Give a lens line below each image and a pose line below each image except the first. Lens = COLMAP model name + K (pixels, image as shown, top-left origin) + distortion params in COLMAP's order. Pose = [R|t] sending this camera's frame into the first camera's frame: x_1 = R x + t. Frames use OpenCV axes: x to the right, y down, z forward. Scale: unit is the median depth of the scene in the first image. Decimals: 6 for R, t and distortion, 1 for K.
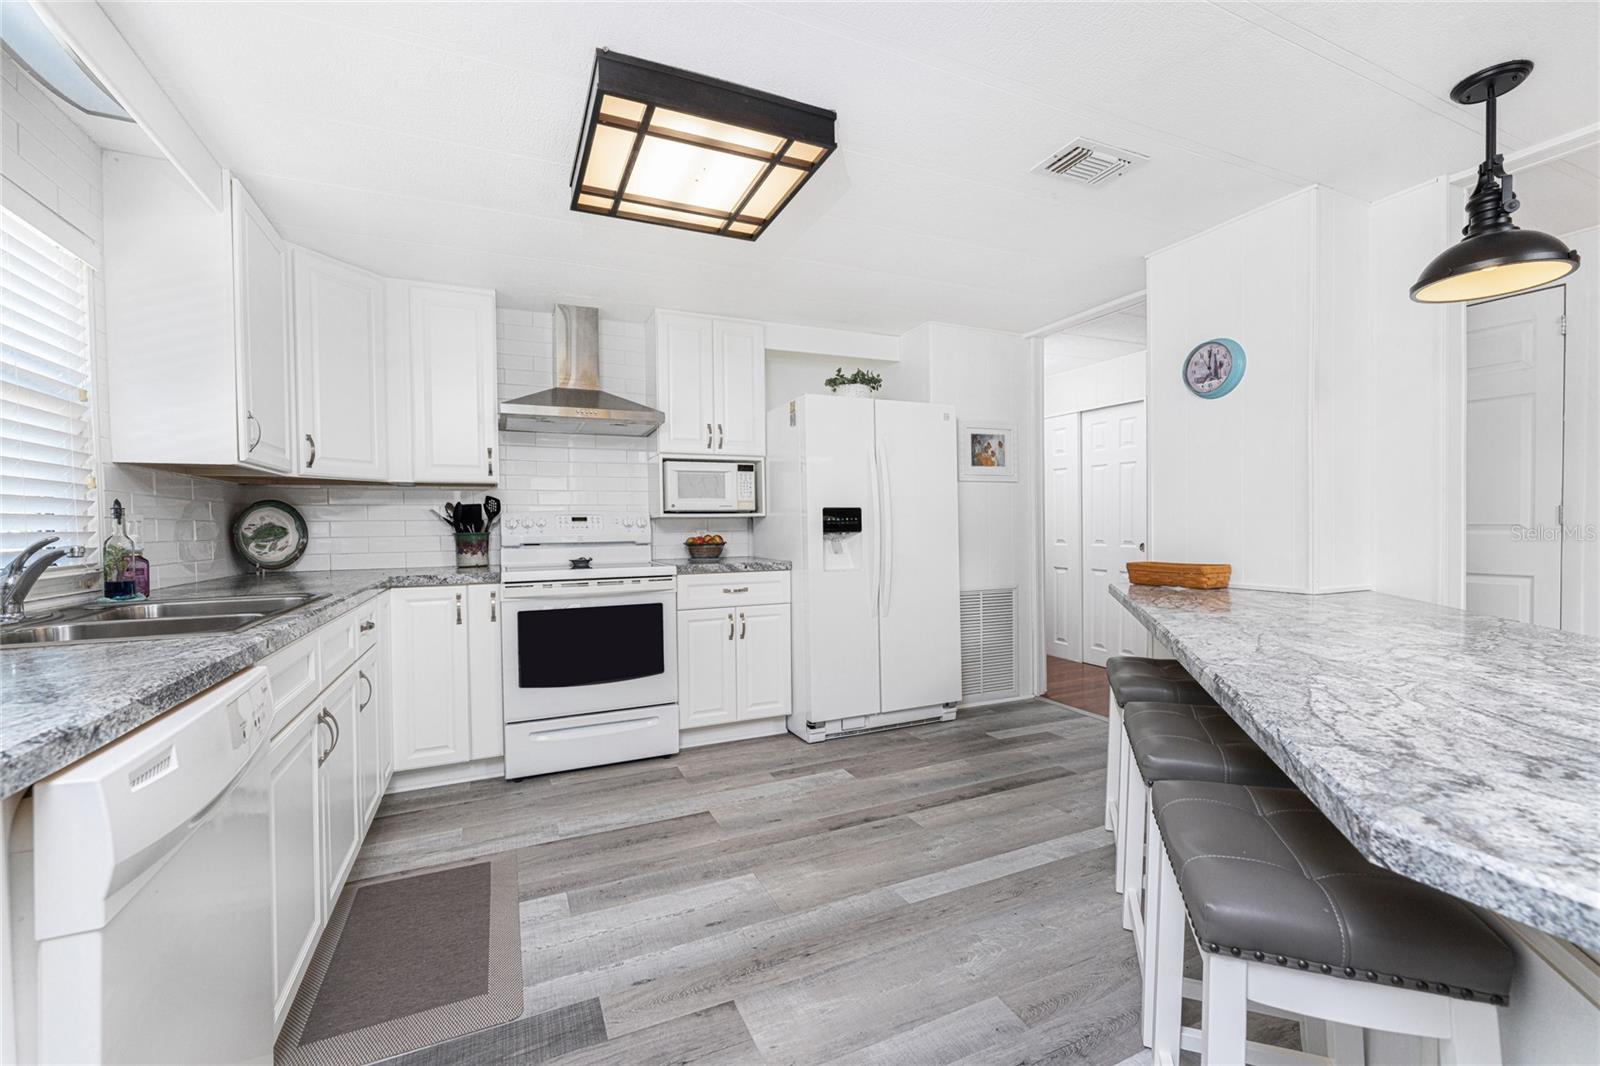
lens RADIAL K [[661.4, 0, 795.8], [0, 661.4, 531.1], [0, 0, 1]] dist [0.001703, -0.000086]
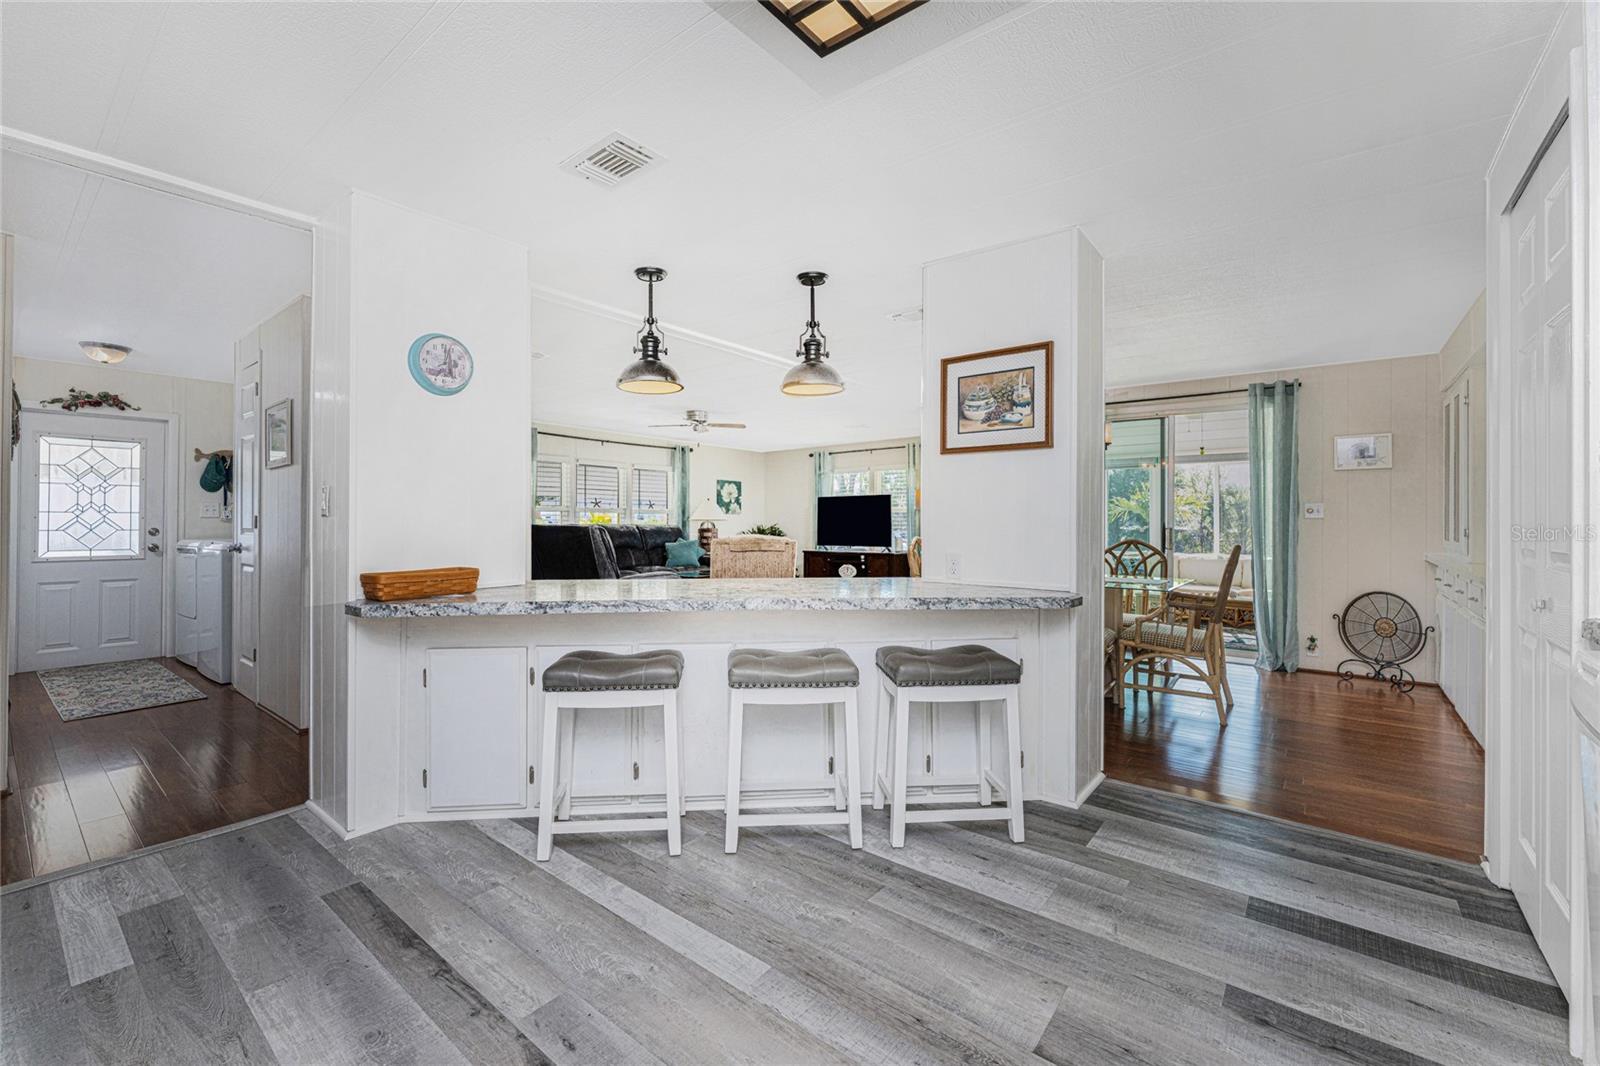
lens RADIAL K [[661.4, 0, 774.2], [0, 661.4, 515.1], [0, 0, 1]] dist [0.001703, -0.000086]
pose [[-0.436879, 0.015732, 0.899383, -0.420600], [0.012176, 0.999859, -0.011575, -0.009746], [-0.899438, 0.005894, -0.437009, 0.940059]]
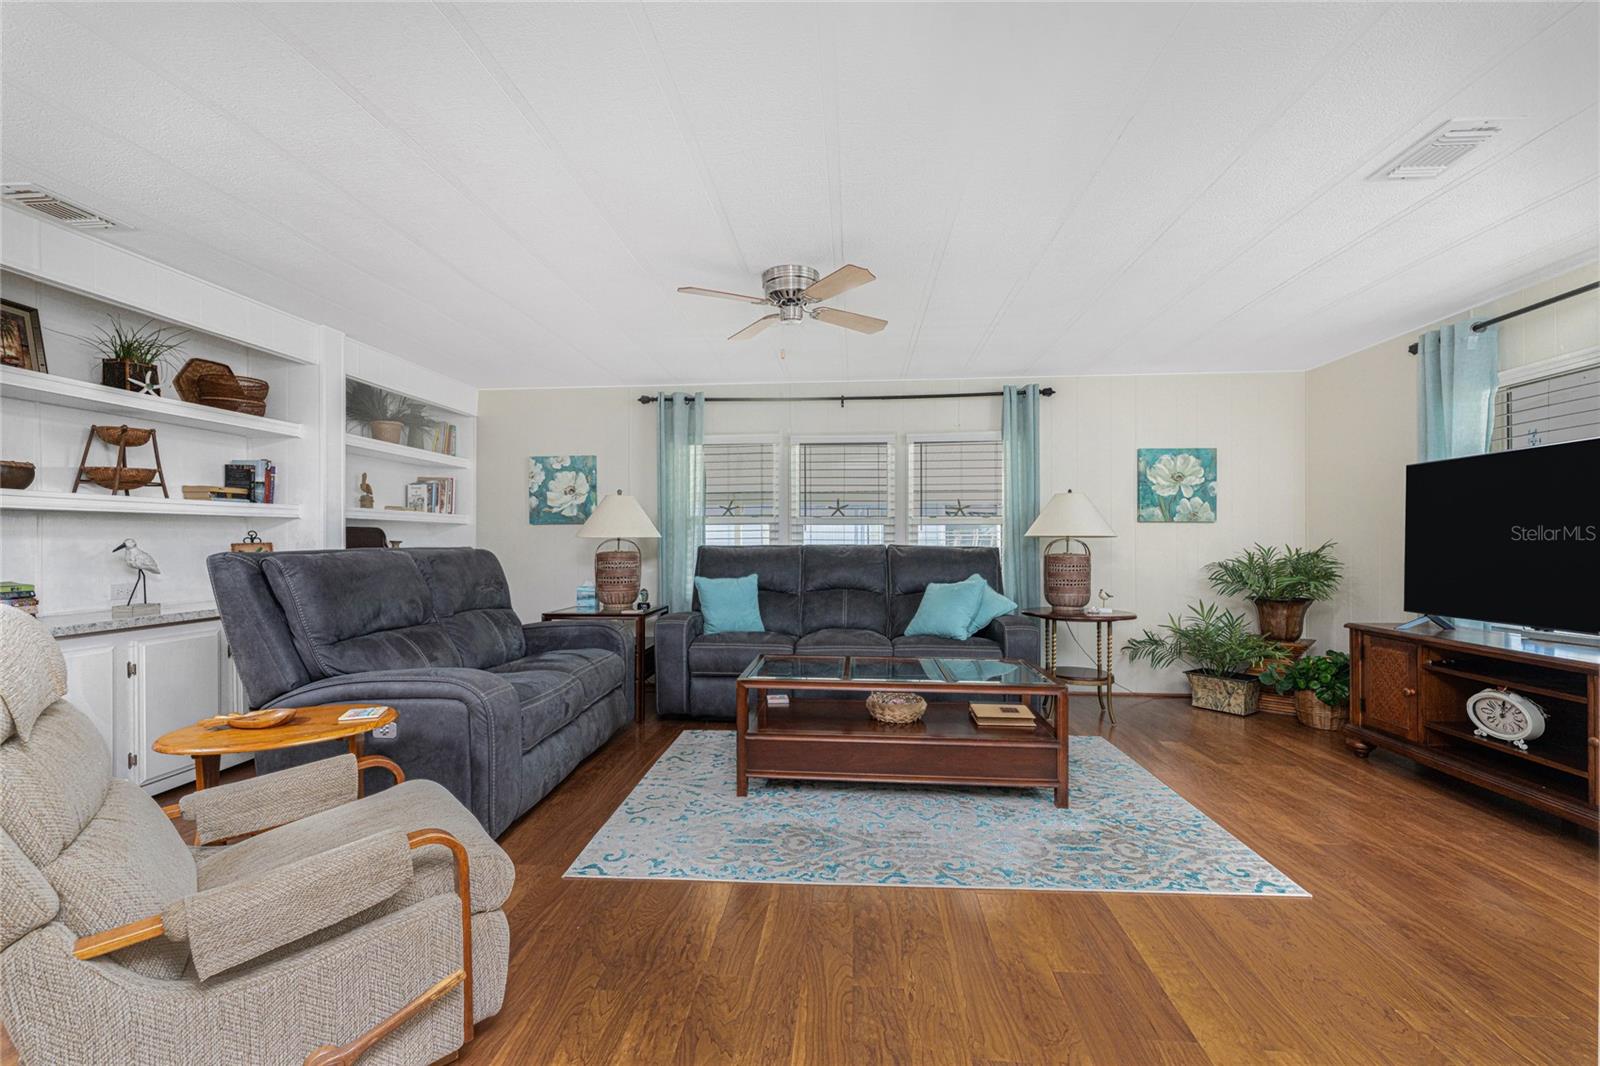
lens RADIAL K [[661.4, 0, 805.7], [0, 661.4, 533.6], [0, 0, 1]] dist [0.001703, -0.000086]
pose [[0.487155, 0.012723, 0.873223, 1.112421], [0.011389, 0.999716, -0.020920, -0.009749], [-0.873241, 0.020136, 0.486872, -0.451454]]
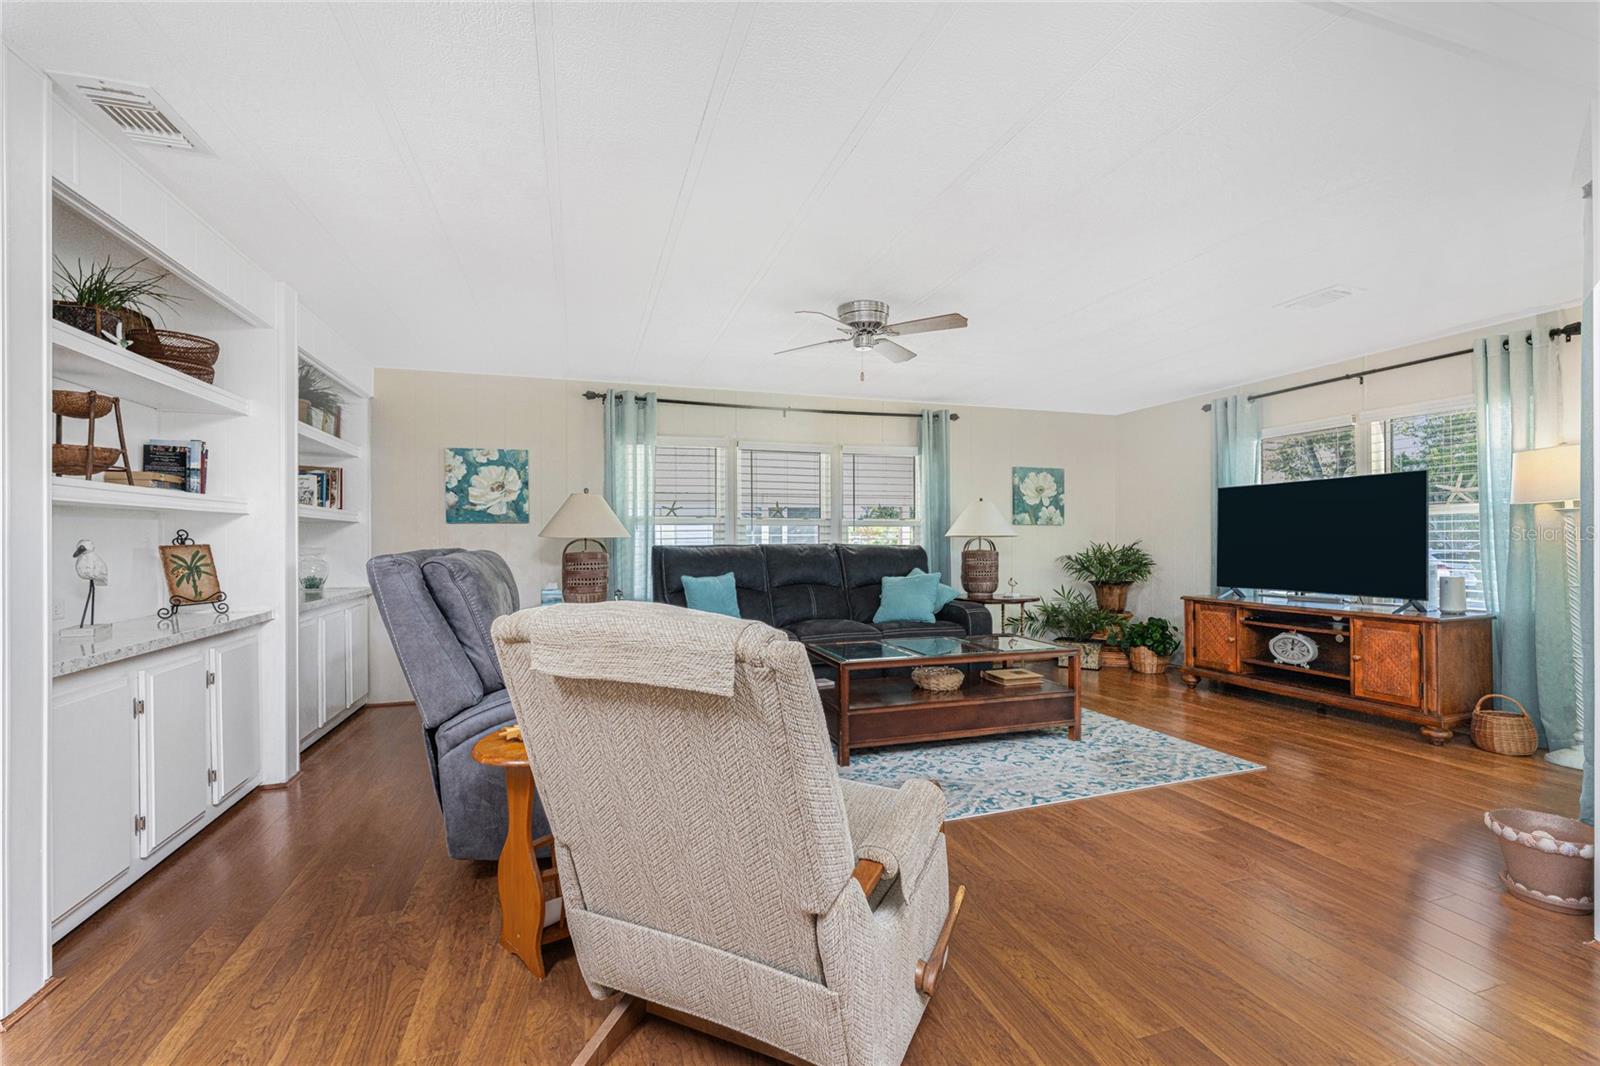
lens RADIAL K [[661.4, 0, 788.6], [0, 661.4, 531.7], [0, 0, 1]] dist [0.001703, -0.000086]
pose [[0.122261, 0.016360, 0.992363, 0.796177], [0.018033, 0.999662, -0.018702, -0.015413], [-0.992334, 0.020182, 0.121925, 0.090383]]
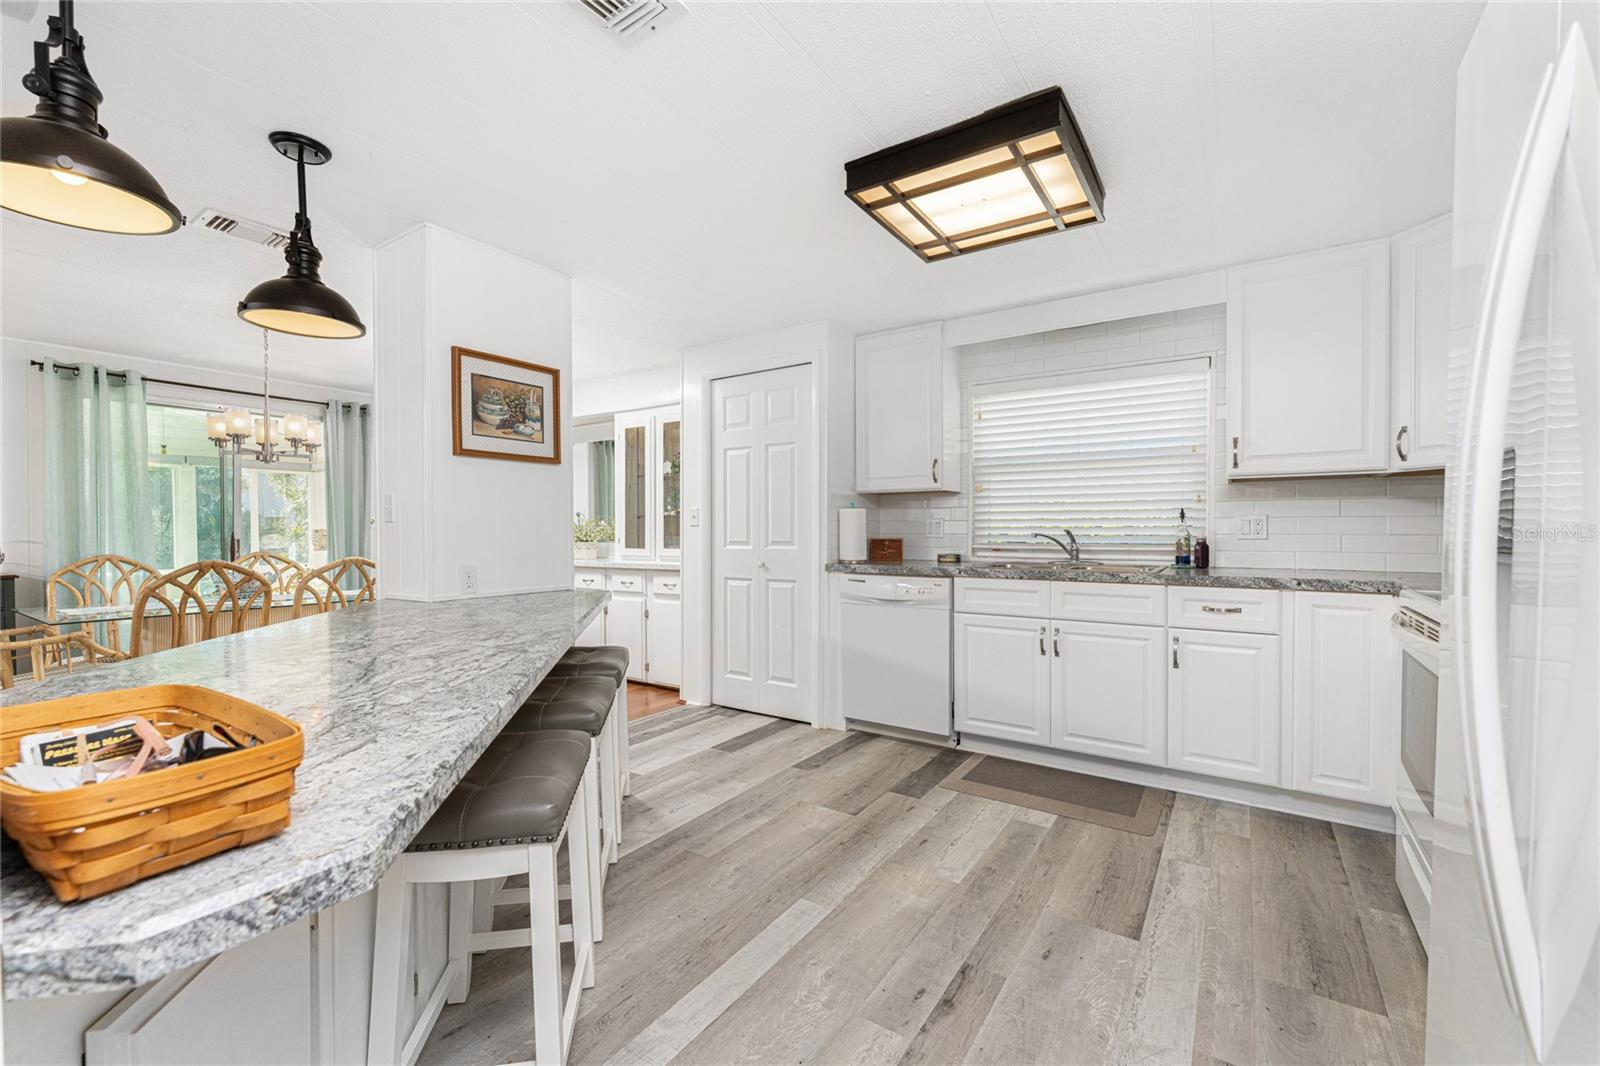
lens RADIAL K [[661.4, 0, 795.4], [0, 661.4, 539.3], [0, 0, 1]] dist [0.001703, -0.000086]
pose [[-0.857109, 0.023092, -0.514617, 0.479471], [0.009607, 0.999538, 0.028850, -0.018648], [0.515045, 0.019783, -0.856935, 1.283329]]
